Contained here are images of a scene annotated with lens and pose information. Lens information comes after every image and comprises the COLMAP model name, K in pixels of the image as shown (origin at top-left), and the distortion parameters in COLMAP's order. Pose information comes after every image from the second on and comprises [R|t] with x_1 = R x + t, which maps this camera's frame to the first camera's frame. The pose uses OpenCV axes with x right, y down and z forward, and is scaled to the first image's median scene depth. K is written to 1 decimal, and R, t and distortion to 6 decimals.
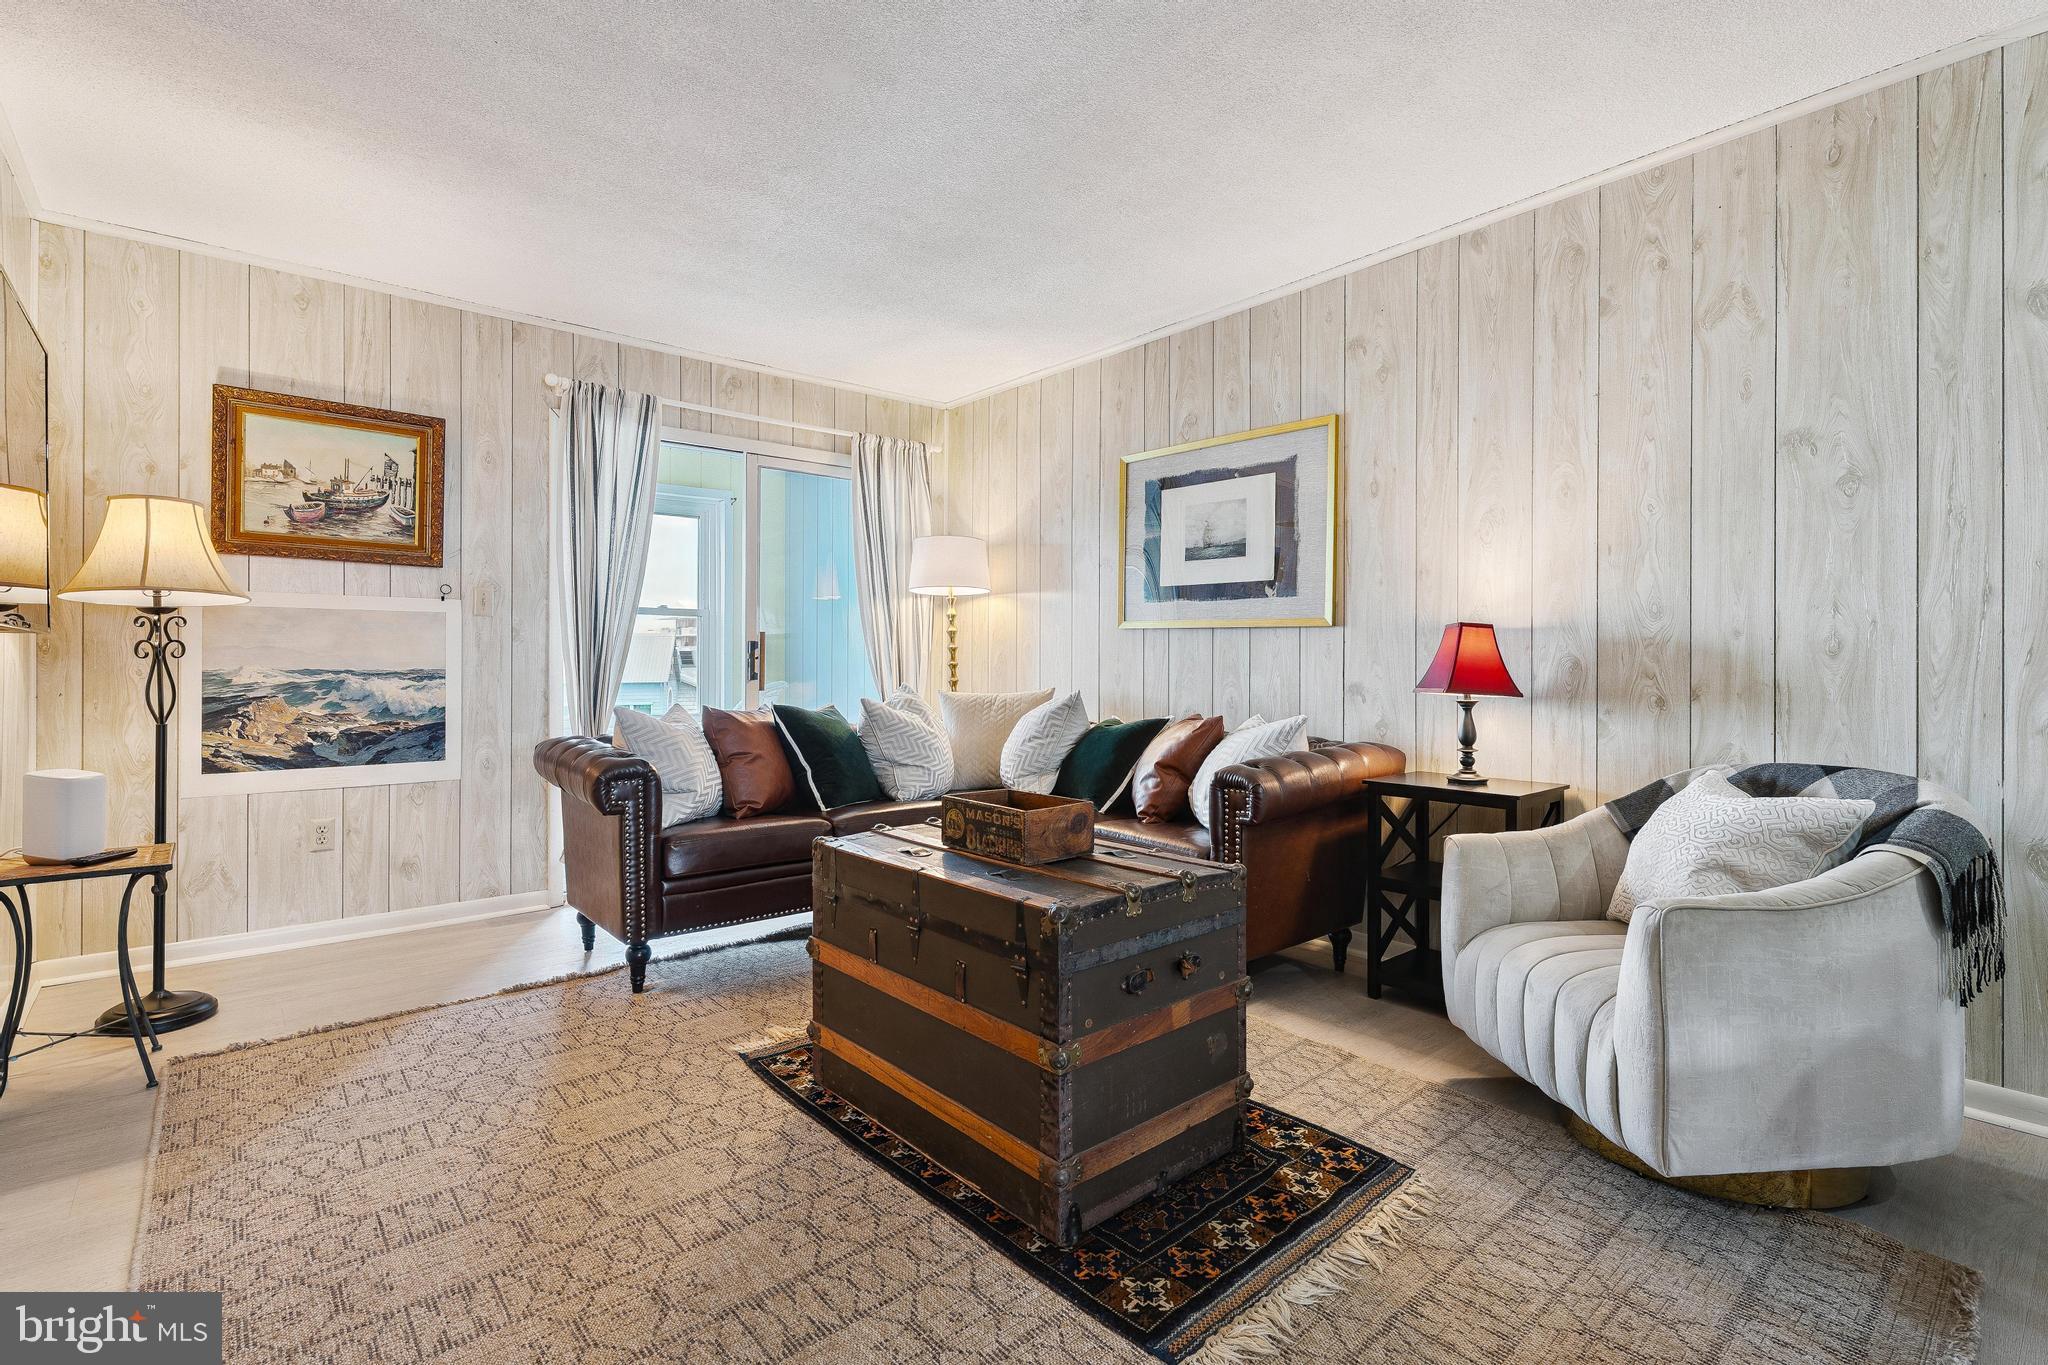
lens RADIAL K [[927.5, 0, 1023.4], [0, 927.5, 663.0], [0, 0, 1]] dist [0.001033, 0.000191]
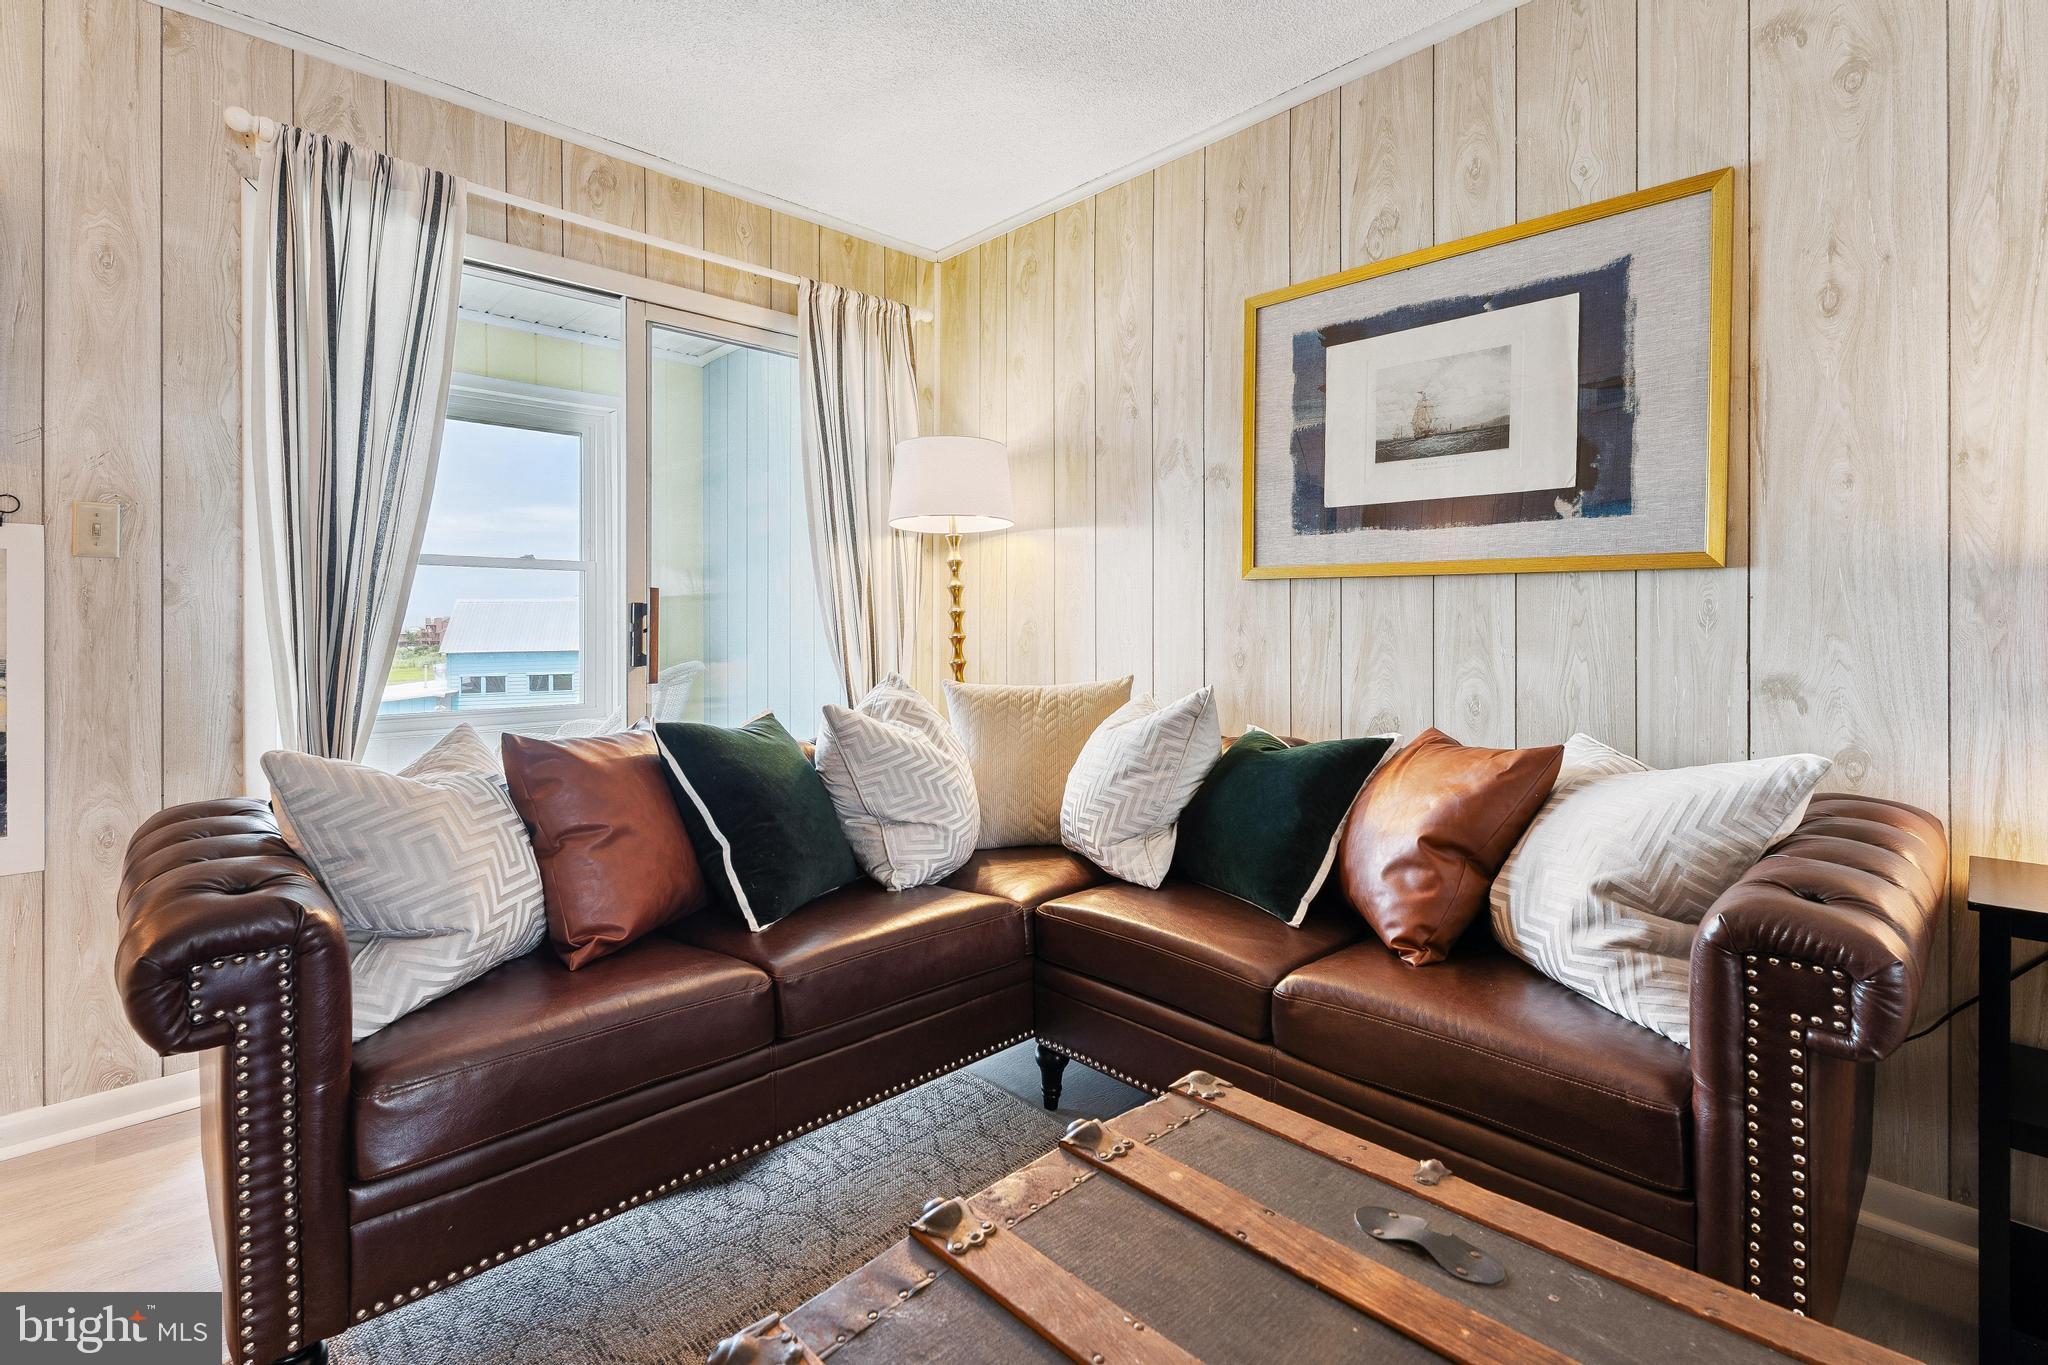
lens RADIAL K [[956.1, 0, 1025.4], [0, 956.1, 622.6], [0, 0, 1]] dist [0.000452, 0.000295]
pose [[0.998201, -0.006254, 0.059633, -0.084591], [0.006530, 0.999969, -0.004424, -0.007143], [-0.059603, 0.004805, 0.998211, 0.406526]]
